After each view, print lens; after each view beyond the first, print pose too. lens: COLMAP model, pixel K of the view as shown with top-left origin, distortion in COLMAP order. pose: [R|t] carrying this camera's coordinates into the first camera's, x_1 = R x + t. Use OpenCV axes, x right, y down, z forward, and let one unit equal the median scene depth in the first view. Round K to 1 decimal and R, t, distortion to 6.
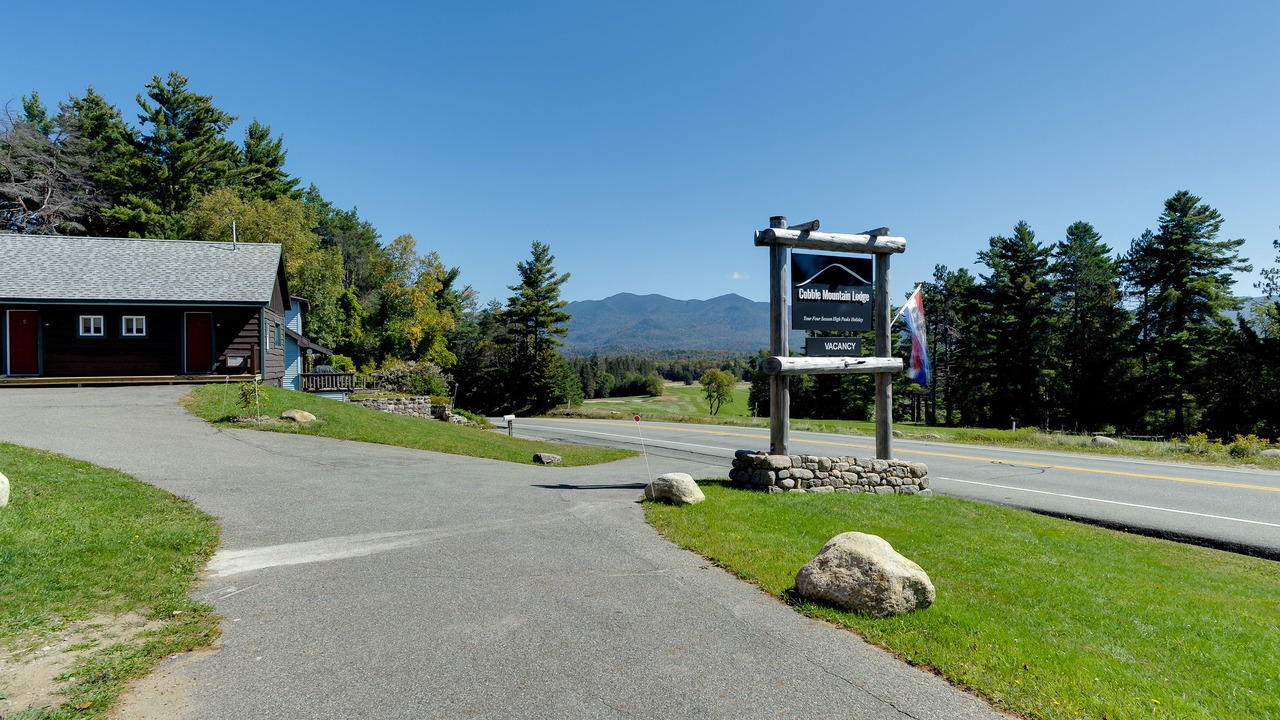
lens RADIAL K [[765.6, 0, 623.4], [0, 765.6, 361.0], [0, 0, 1]] dist [-0.002733, -0.000101]
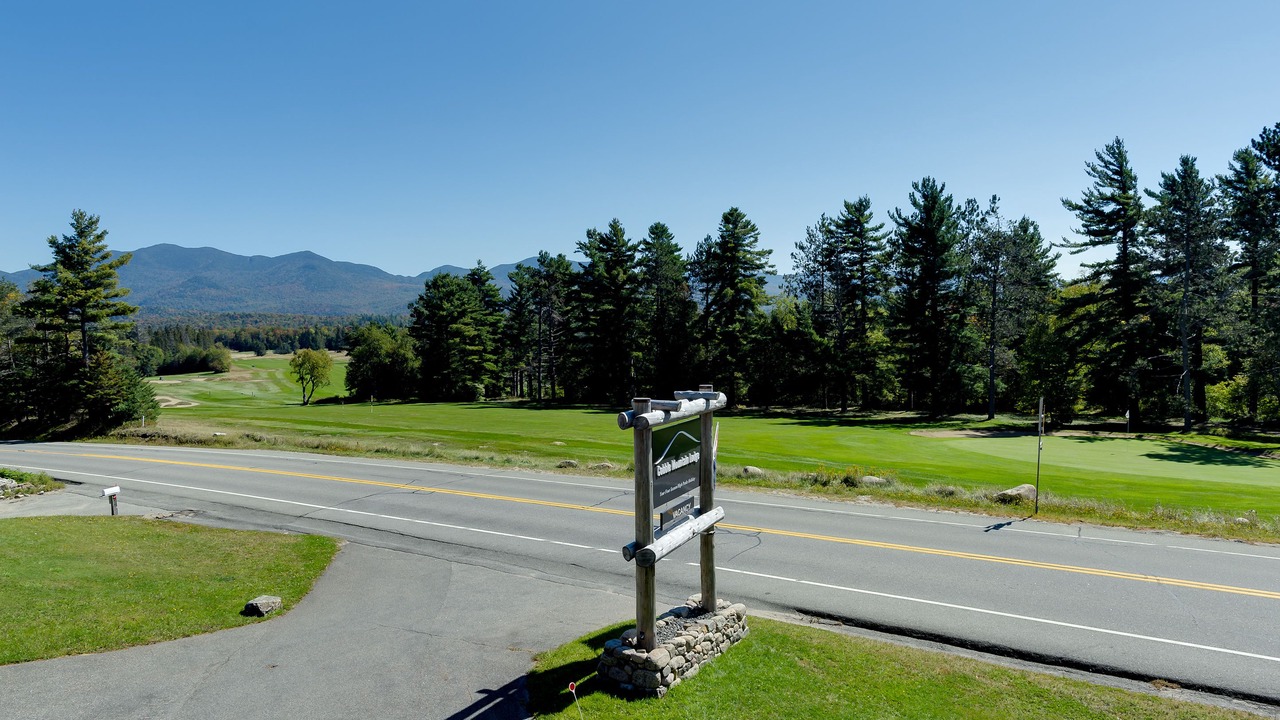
lens RADIAL K [[762.9, 0, 665.3], [0, 762.9, 365.8], [0, 0, 1]] dist [-0.006677, -0.000643]
pose [[0.834532, -0.035219, 0.549833, -0.043859], [0.002720, 0.998206, 0.059811, -0.041891], [-0.550953, -0.048418, 0.833130, 0.027942]]
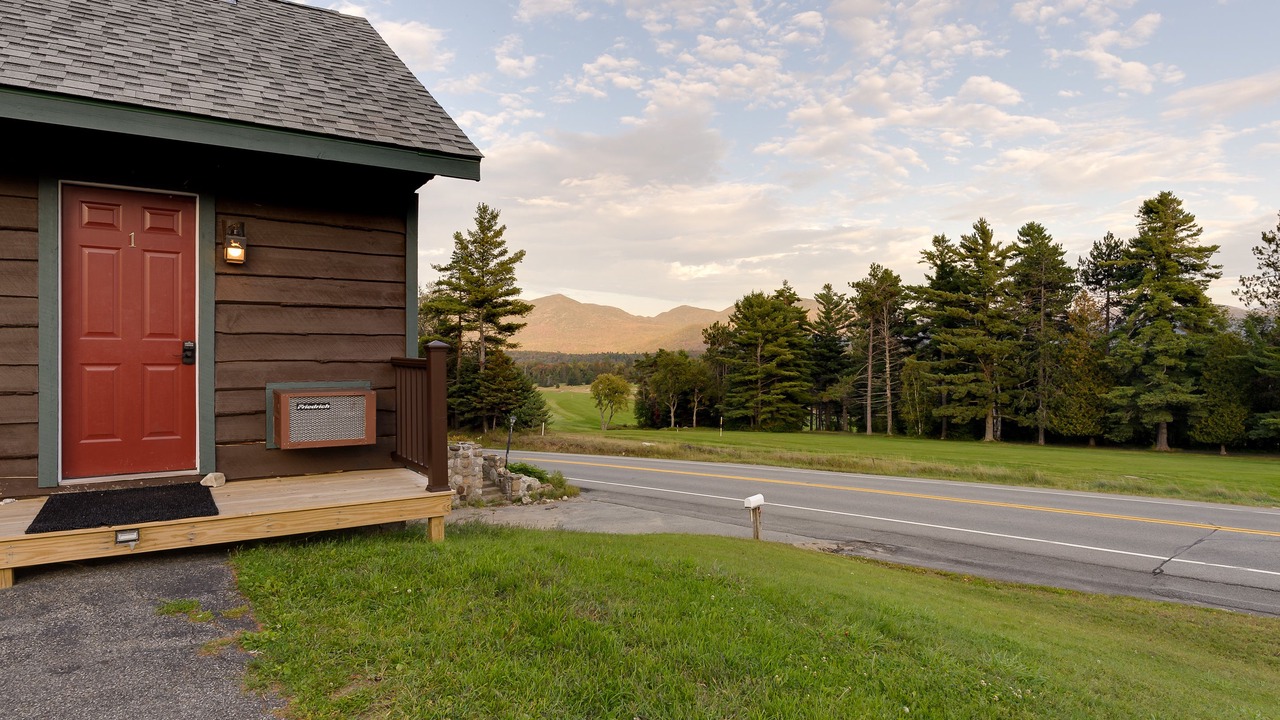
lens RADIAL K [[765.6, 0, 623.4], [0, 765.6, 361.0], [0, 0, 1]] dist [-0.002733, -0.000101]
pose [[0.970075, 0.006772, 0.242710, -0.150650], [-0.006393, 0.999977, -0.002348, -0.005331], [-0.242720, 0.000726, 0.970096, 0.242487]]
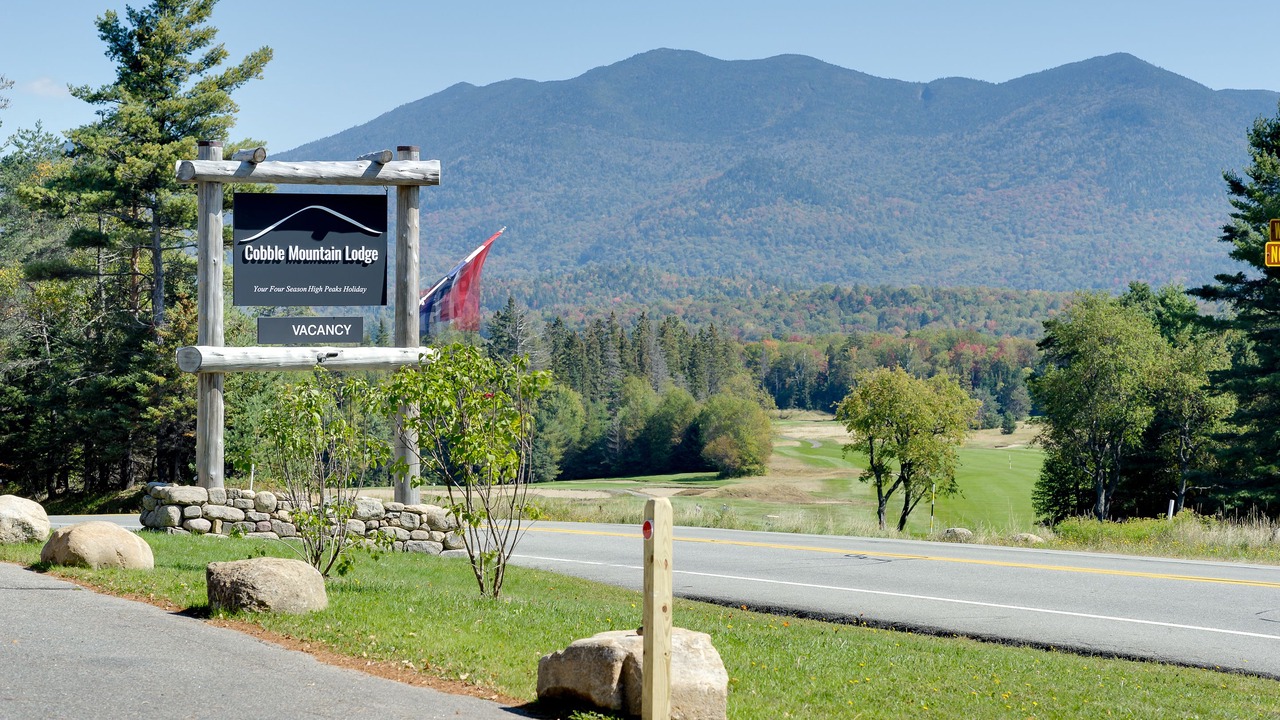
lens RADIAL K [[3281.4, 0, 640.0], [0, 3281.4, 360.0], [0, 0, 1]] dist [-0.149926, -0.171576]
pose [[0.999859, 0.005808, -0.015744, 0.092876], [-0.005676, 0.999948, 0.008451, -0.002928], [0.015793, -0.008361, 0.999840, -0.280589]]
